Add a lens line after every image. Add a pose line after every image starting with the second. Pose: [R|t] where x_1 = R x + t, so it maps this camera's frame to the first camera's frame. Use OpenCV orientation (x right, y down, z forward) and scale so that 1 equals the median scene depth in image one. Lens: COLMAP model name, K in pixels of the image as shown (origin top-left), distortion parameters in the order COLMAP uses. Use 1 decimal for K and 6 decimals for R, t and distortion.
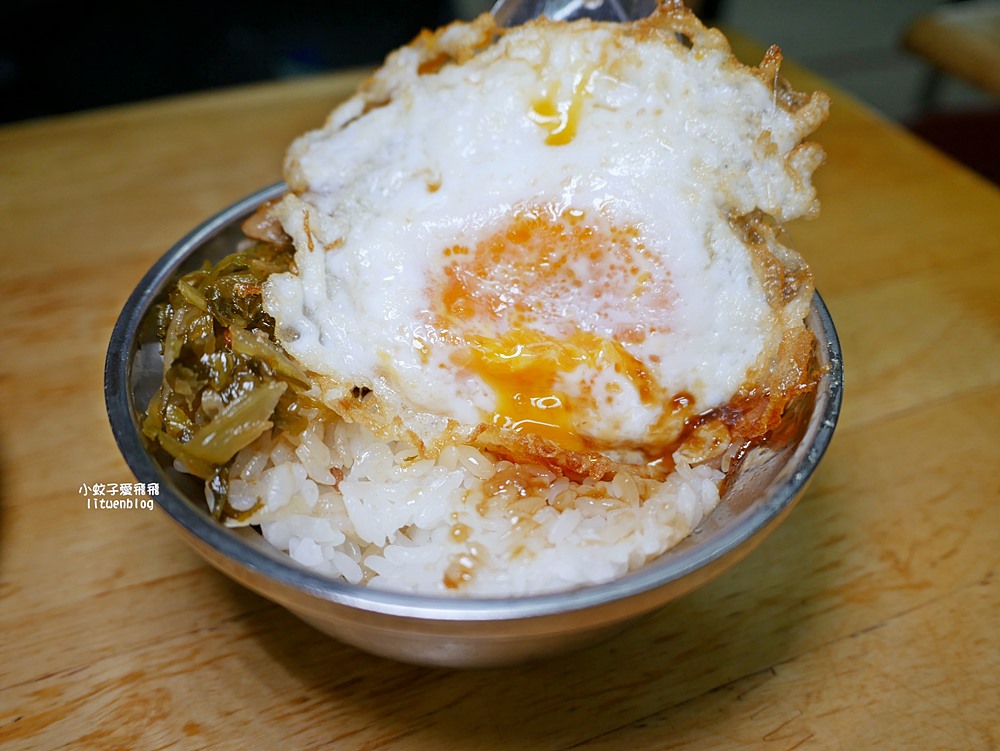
lens RADIAL K [[866.7, 0, 498.0], [0, 866.7, 369.8], [0, 0, 1]] dist [-0.067707, 0.028720]
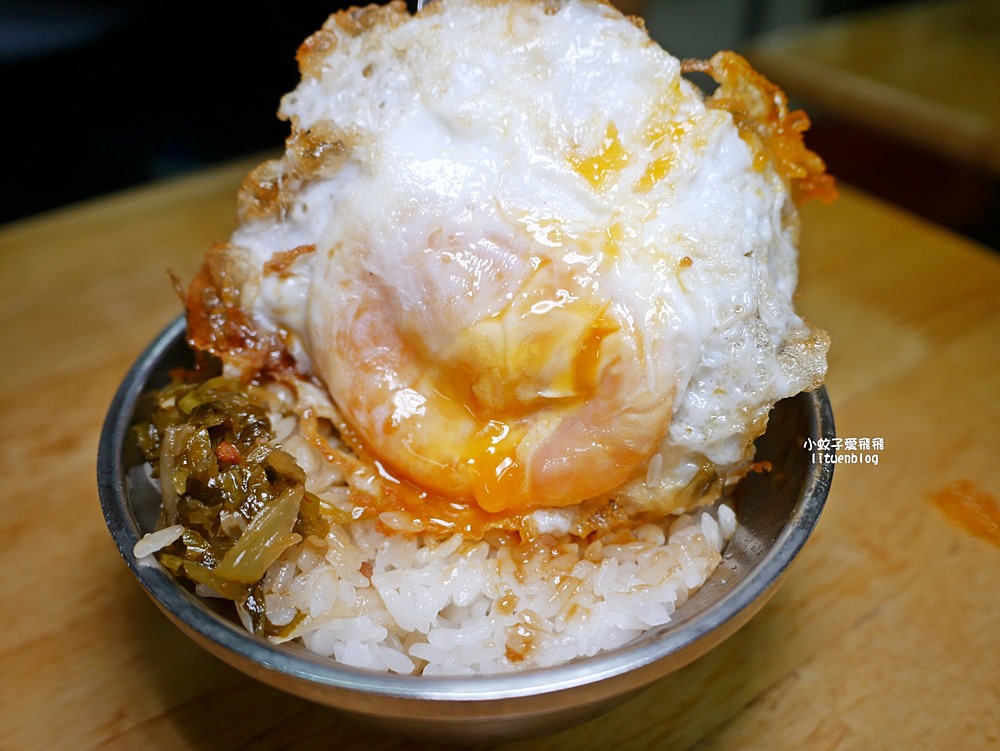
lens RADIAL K [[866.7, 0, 498.0], [0, 866.7, 369.8], [0, 0, 1]] dist [-0.067707, 0.028720]
pose [[0.976225, -0.157823, 0.148581, -0.156125], [0.165844, 0.985207, -0.043160, -0.036382], [-0.139572, 0.066775, 0.987958, -0.003958]]
